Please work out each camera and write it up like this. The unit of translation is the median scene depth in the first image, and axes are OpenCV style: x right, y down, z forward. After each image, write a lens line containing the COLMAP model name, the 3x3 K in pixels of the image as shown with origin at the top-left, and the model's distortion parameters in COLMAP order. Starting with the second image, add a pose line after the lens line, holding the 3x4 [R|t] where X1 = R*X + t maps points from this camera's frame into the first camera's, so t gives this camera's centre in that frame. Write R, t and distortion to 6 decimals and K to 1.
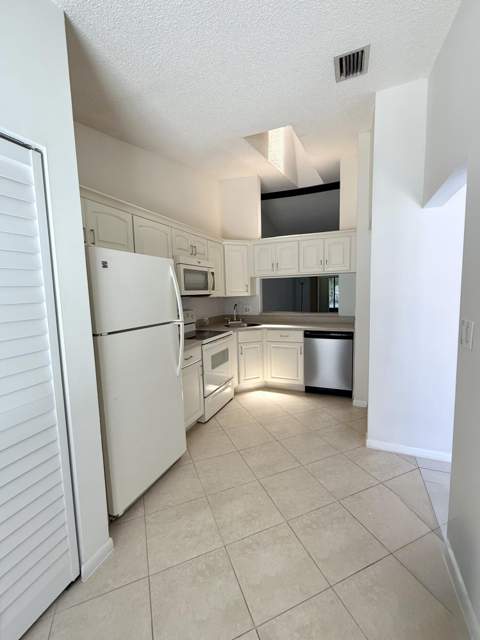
lens RADIAL K [[263.7, 0, 238.5], [0, 263.7, 317.9], [0, 0, 1]] dist [-0.000824, 0.000265]
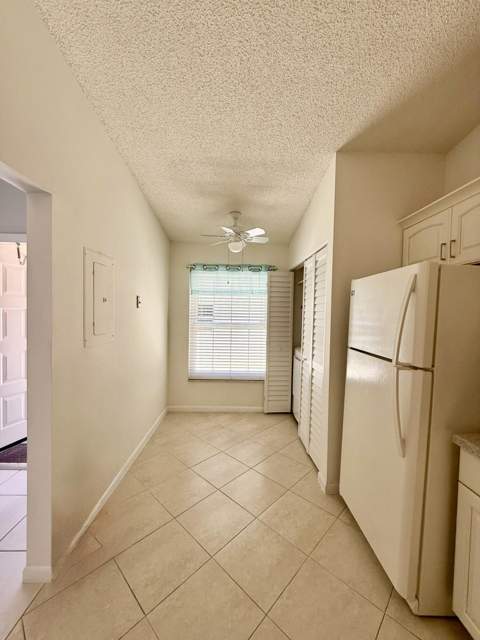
lens RADIAL K [[263.7, 0, 237.7], [0, 263.7, 322.2], [0, 0, 1]] dist [-0.000824, 0.000265]
pose [[-0.911183, 0.020916, -0.411470, 0.454086], [-0.040508, 0.989324, 0.139992, -0.189759], [0.410005, 0.144226, -0.900608, 1.713563]]
